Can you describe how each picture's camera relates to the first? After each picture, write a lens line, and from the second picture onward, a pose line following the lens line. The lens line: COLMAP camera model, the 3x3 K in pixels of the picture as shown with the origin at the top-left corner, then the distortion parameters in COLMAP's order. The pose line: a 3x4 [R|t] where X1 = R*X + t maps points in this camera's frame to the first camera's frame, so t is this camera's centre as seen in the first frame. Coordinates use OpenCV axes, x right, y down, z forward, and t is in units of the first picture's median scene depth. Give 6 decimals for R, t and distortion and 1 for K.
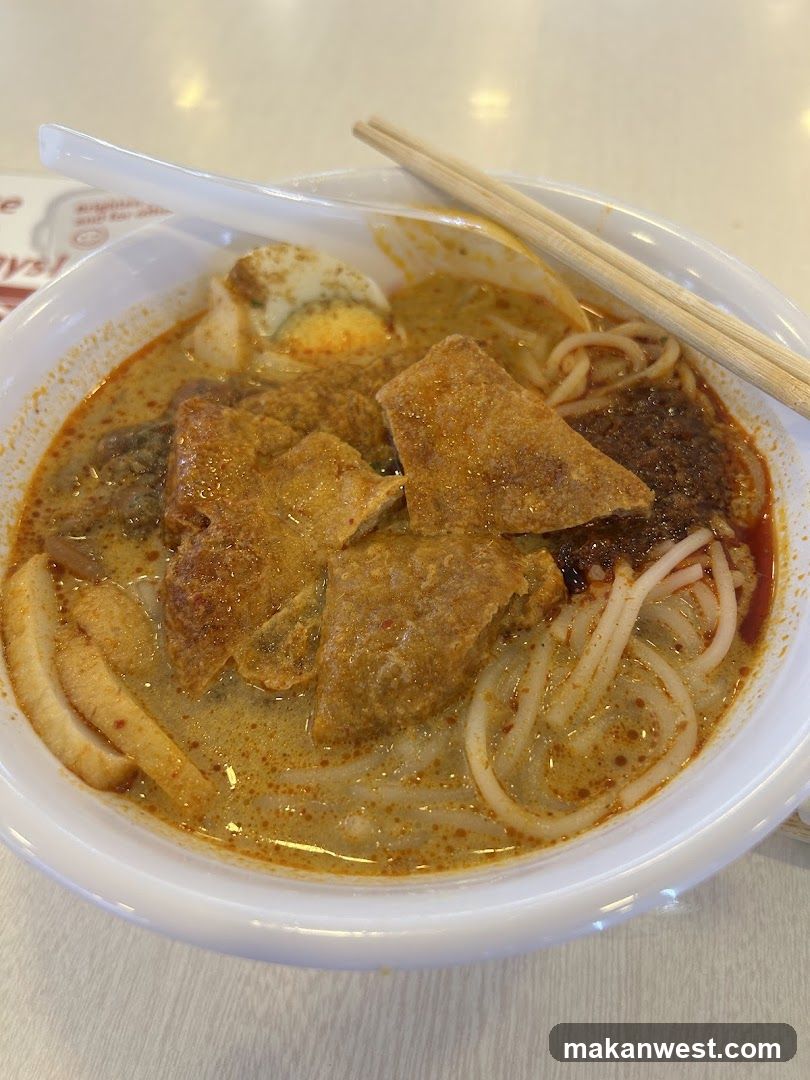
lens RADIAL K [[806.9, 0, 405.0], [0, 806.9, 540.0], [0, 0, 1]] dist [0.043081, 0.000266]
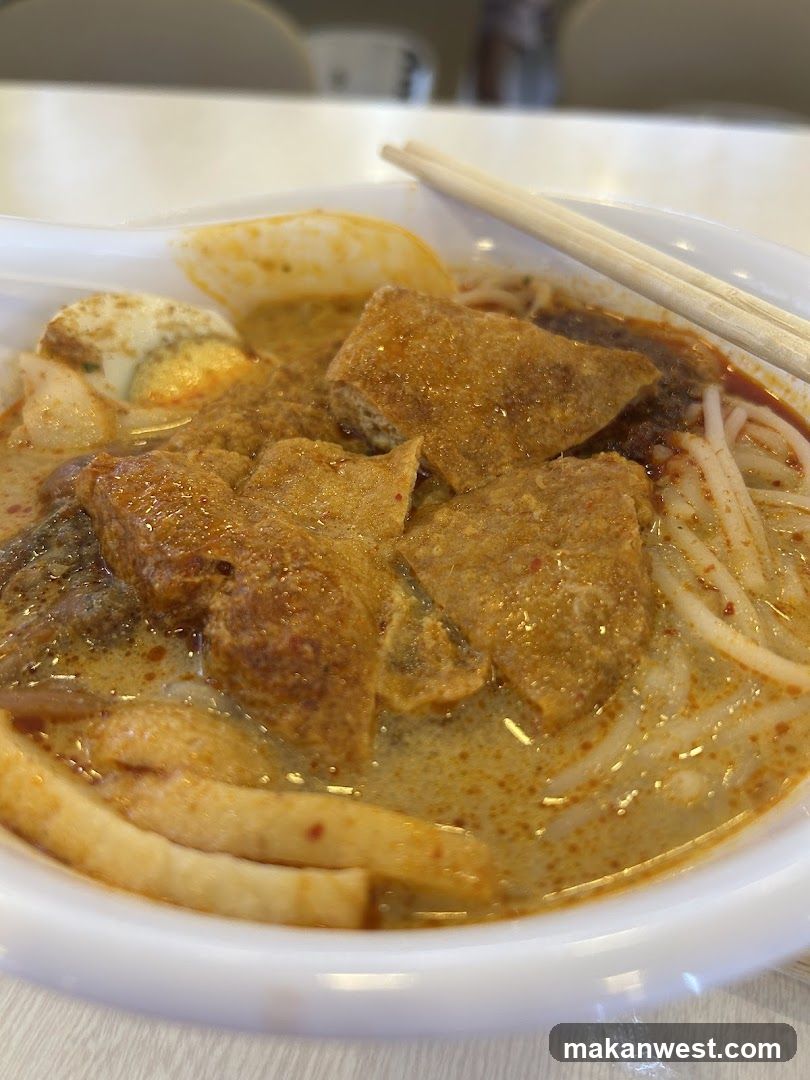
lens RADIAL K [[815.7, 0, 405.0], [0, 815.7, 540.0], [0, 0, 1]] dist [-0.000975, -0.001182]
pose [[0.841328, -0.350655, 0.411349, -0.394827], [0.431598, 0.893956, -0.120690, 0.110071], [-0.325407, 0.279077, 0.903452, 0.293173]]
